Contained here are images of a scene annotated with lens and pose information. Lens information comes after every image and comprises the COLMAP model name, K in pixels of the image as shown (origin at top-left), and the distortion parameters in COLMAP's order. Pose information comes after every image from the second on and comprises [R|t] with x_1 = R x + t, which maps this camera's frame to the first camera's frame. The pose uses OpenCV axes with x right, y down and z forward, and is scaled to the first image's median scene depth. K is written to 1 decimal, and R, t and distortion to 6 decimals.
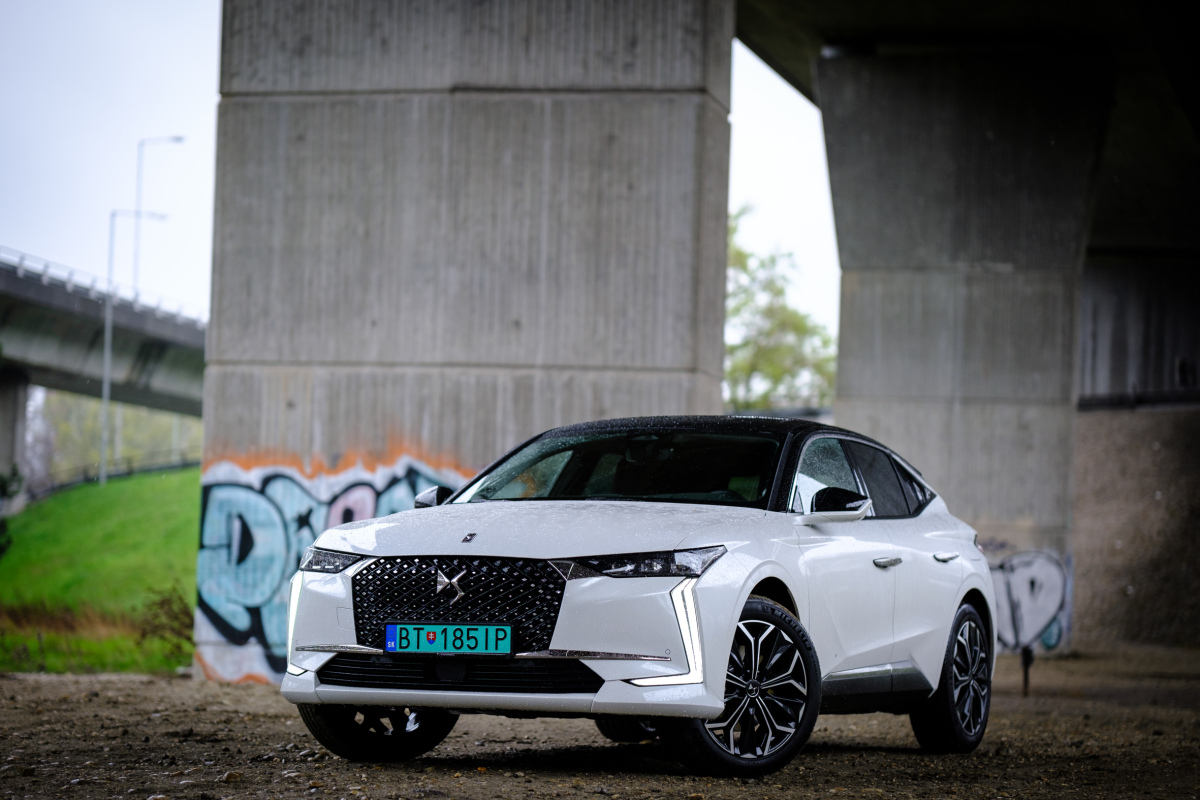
lens RADIAL K [[2852.4, 0, 585.6], [0, 2852.4, 432.7], [0, 0, 1]] dist [0.069643, 0.000000]
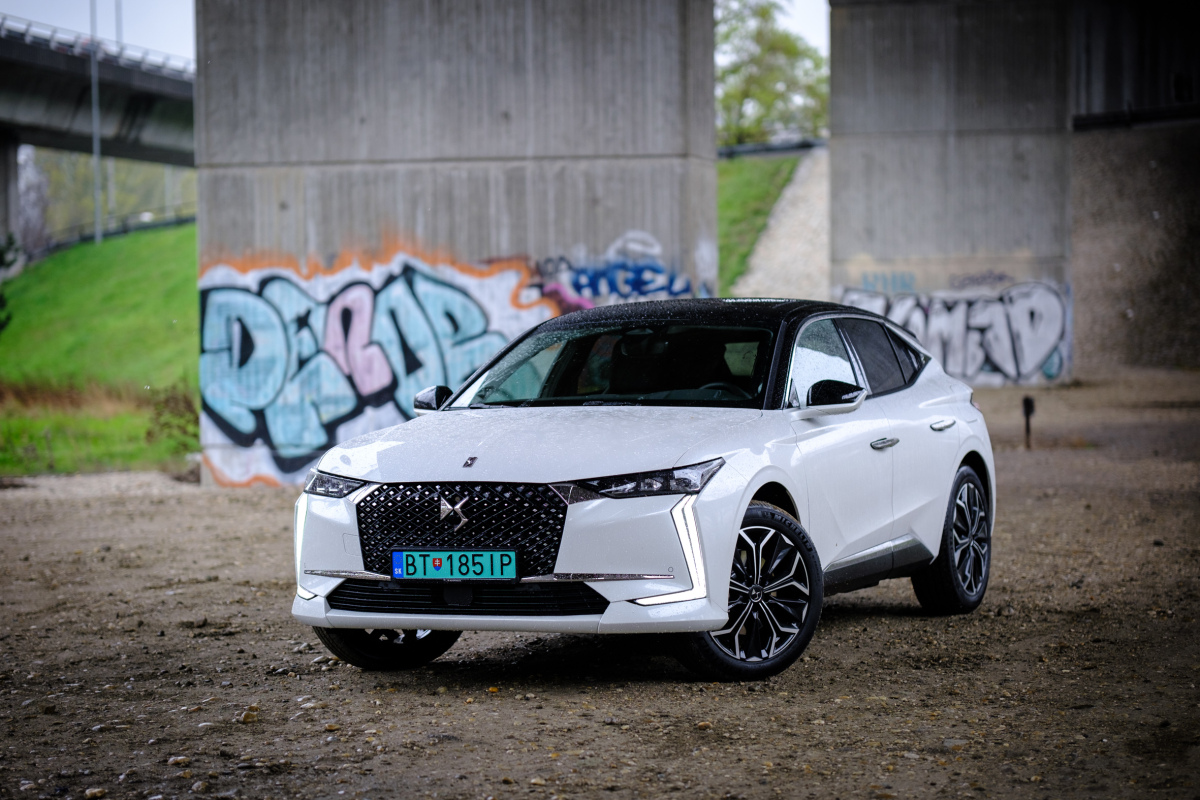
lens RADIAL K [[2852.4, 0, 576.2], [0, 2852.4, 428.8], [0, 0, 1]] dist [0.069643, 0.000000]
pose [[0.999014, -0.044062, -0.005391, 0.002758], [0.044375, 0.994474, 0.095146, -0.068180], [0.001169, -0.095291, 0.995449, -0.005412]]
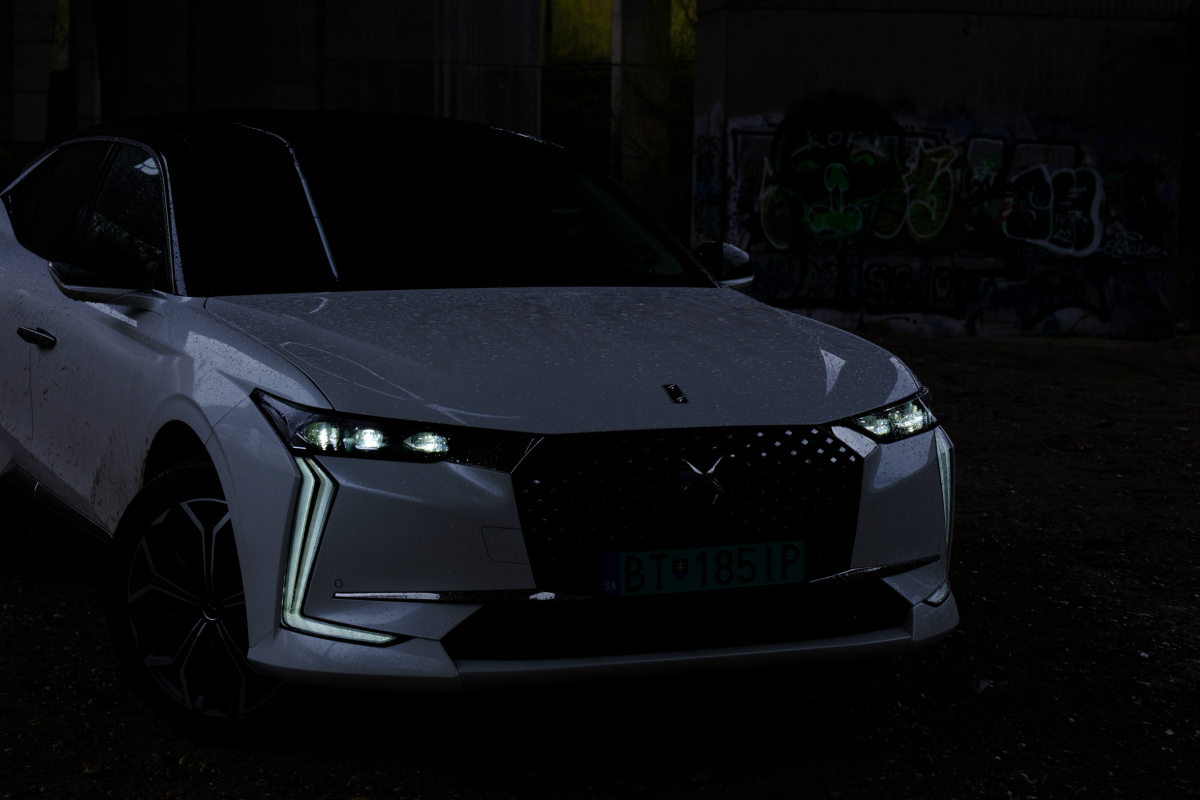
lens RADIAL K [[2852.4, 0, 605.2], [0, 2852.4, 410.6], [0, 0, 1]] dist [0.069643, 0.000000]
pose [[0.649946, -0.091774, 0.754418, -0.503035], [-0.050142, 0.985341, 0.163063, -0.057655], [-0.758324, -0.143811, 0.635817, 0.611672]]
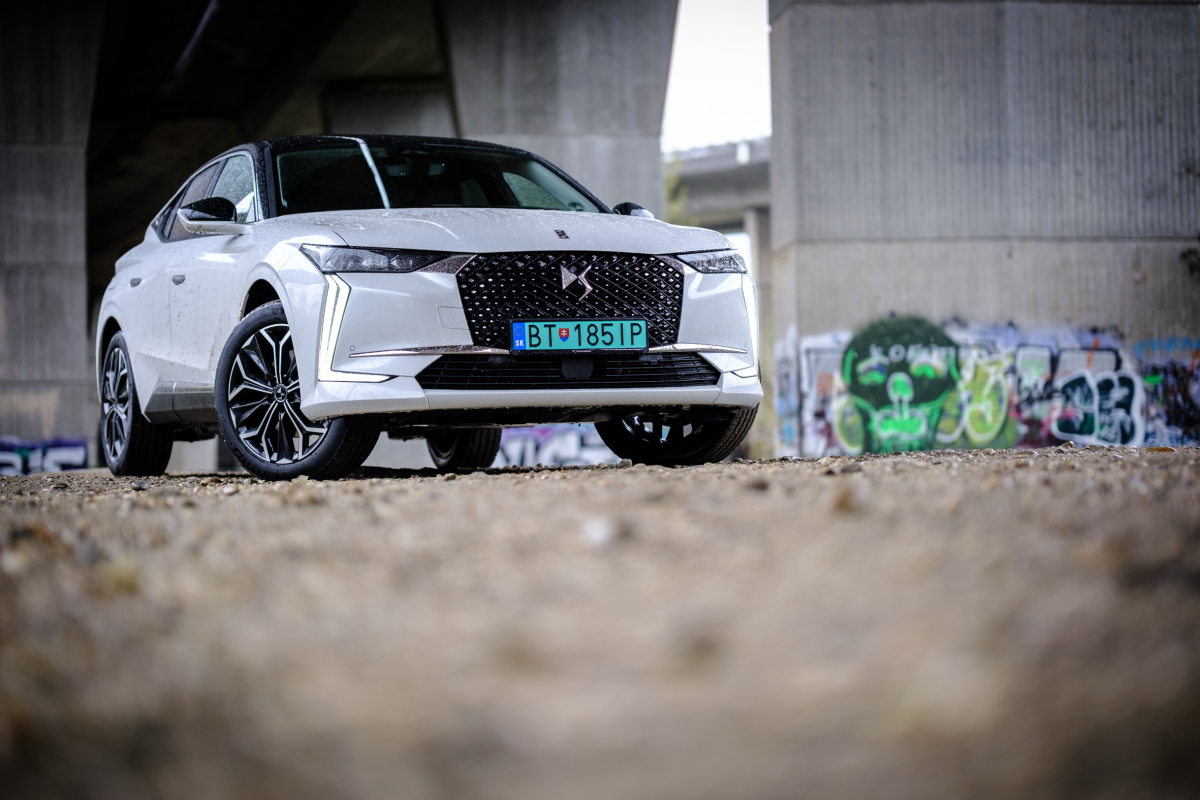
lens RADIAL K [[2852.4, 0, 624.5], [0, 2852.4, 439.6], [0, 0, 1]] dist [0.069643, 0.000000]
pose [[0.685634, -0.035299, 0.727090, -0.728314], [-0.008335, 0.998377, 0.056329, 0.050931], [-0.727899, -0.044681, 0.684227, 0.305064]]
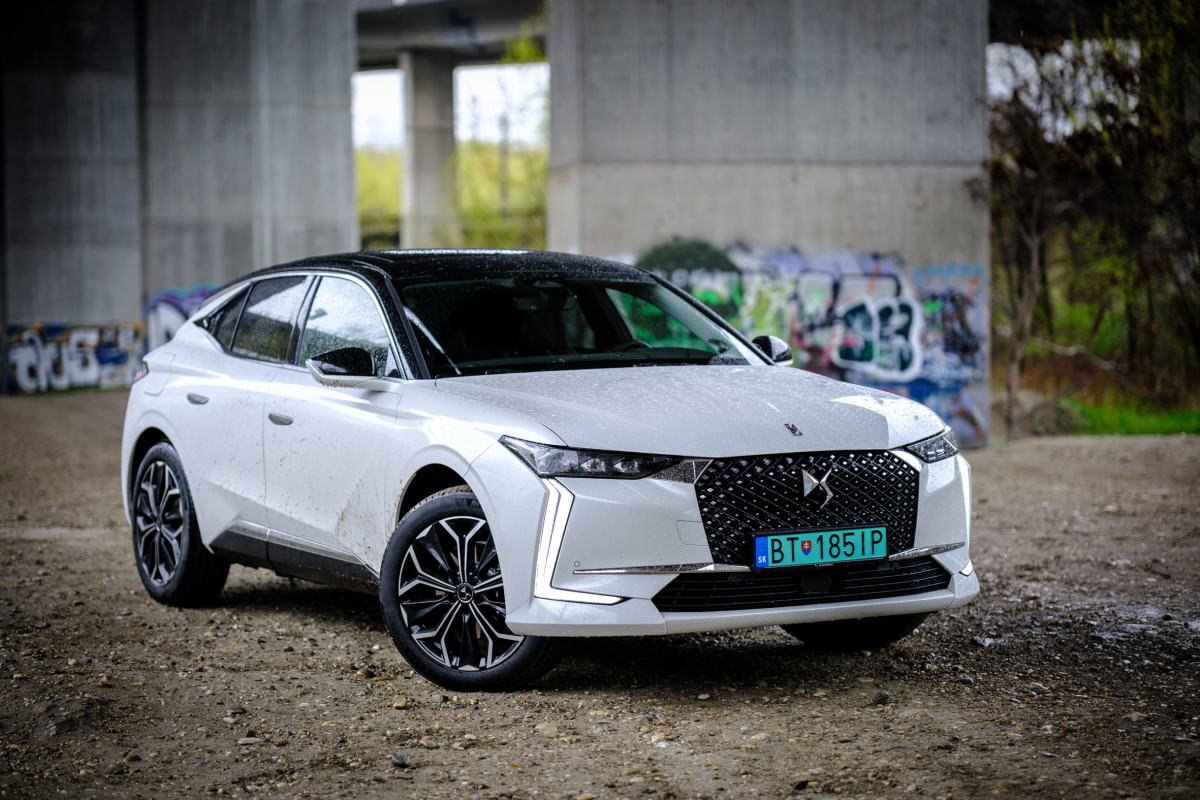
lens RADIAL K [[2852.4, 0, 595.4], [0, 2852.4, 455.2], [0, 0, 1]] dist [0.069643, 0.000000]
pose [[0.587883, -0.082738, 0.804704, -0.779134], [-0.028780, 0.991987, 0.123020, -0.061852], [-0.808434, -0.095481, 0.580791, 0.523953]]
